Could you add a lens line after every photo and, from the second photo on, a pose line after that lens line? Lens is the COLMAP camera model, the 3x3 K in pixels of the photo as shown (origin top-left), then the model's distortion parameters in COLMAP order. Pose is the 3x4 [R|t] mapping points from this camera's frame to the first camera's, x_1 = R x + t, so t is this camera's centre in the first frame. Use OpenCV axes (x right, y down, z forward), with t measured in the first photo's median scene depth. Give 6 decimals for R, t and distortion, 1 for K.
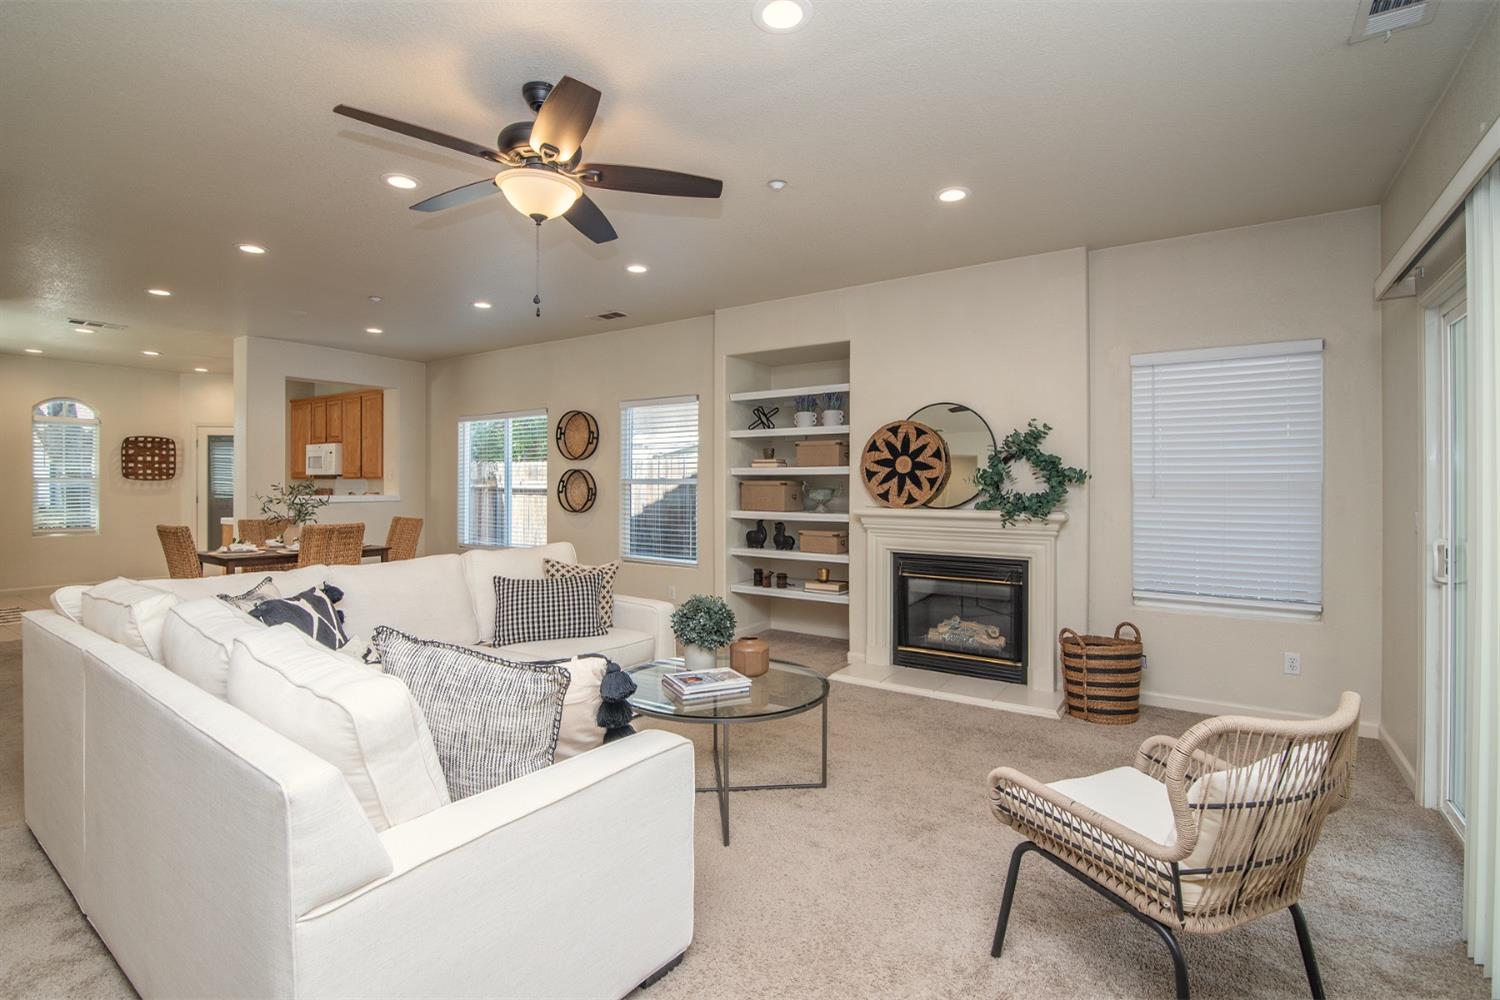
lens RADIAL K [[693.1, 0, 713.3], [0, 693.1, 491.9], [0, 0, 1]] dist [-0.009299, -0.000980]
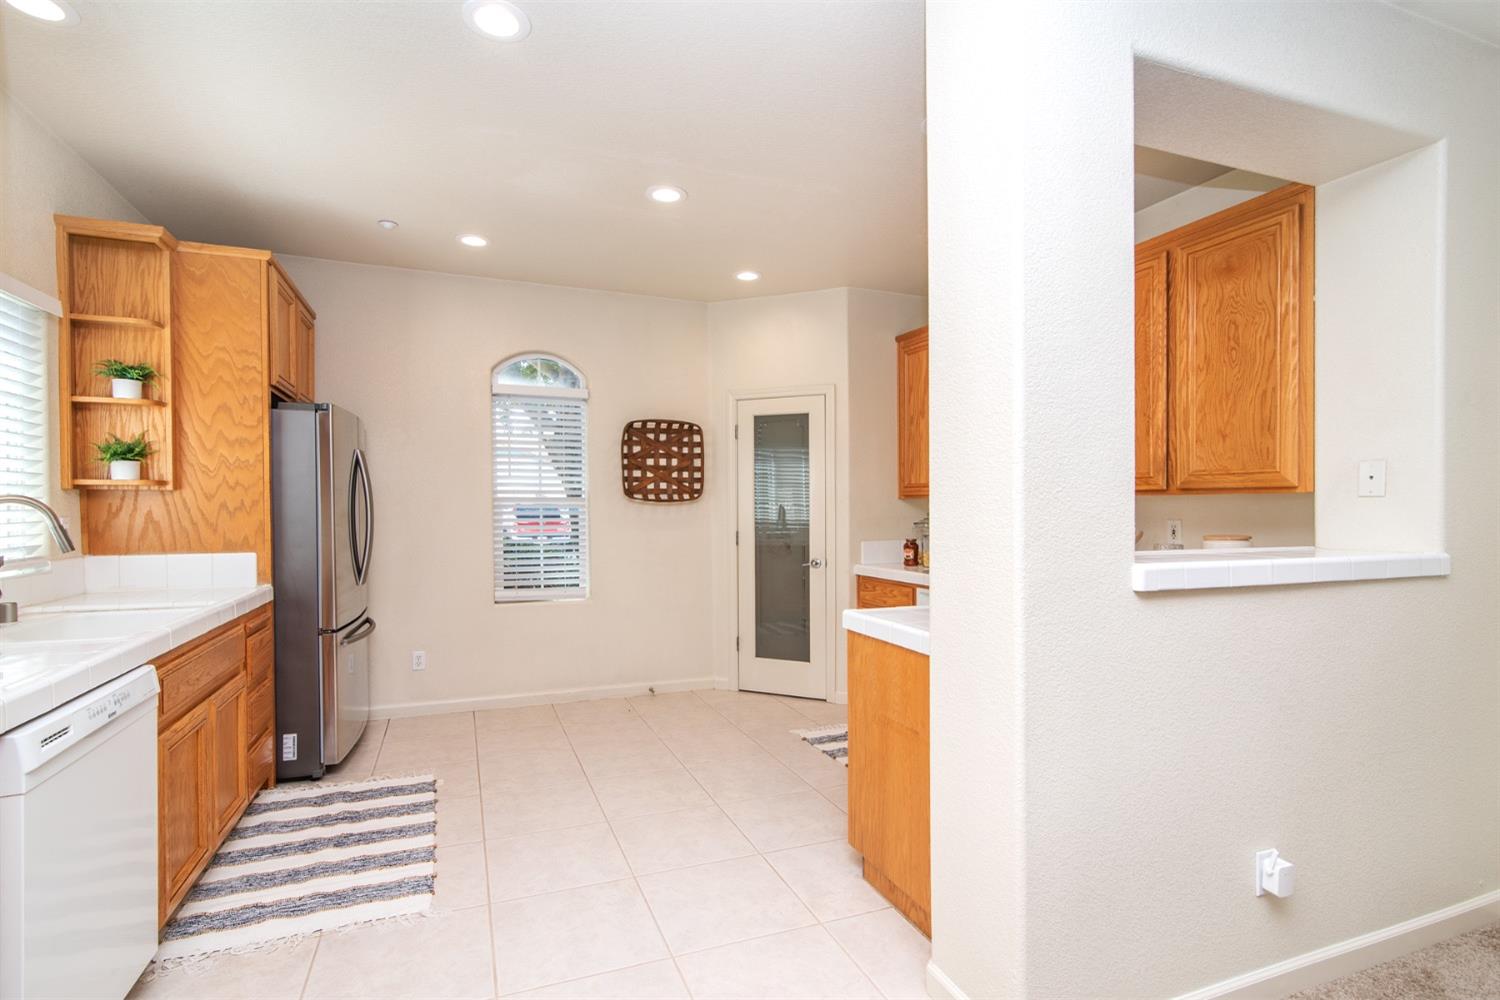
lens RADIAL K [[693.1, 0, 810.6], [0, 693.1, 521.1], [0, 0, 1]] dist [-0.009299, -0.000980]
pose [[0.870941, 0.005800, -0.491354, -0.299249], [0.000058, 0.999929, 0.011905, -0.005541], [0.491388, -0.010397, 0.870879, 0.386162]]
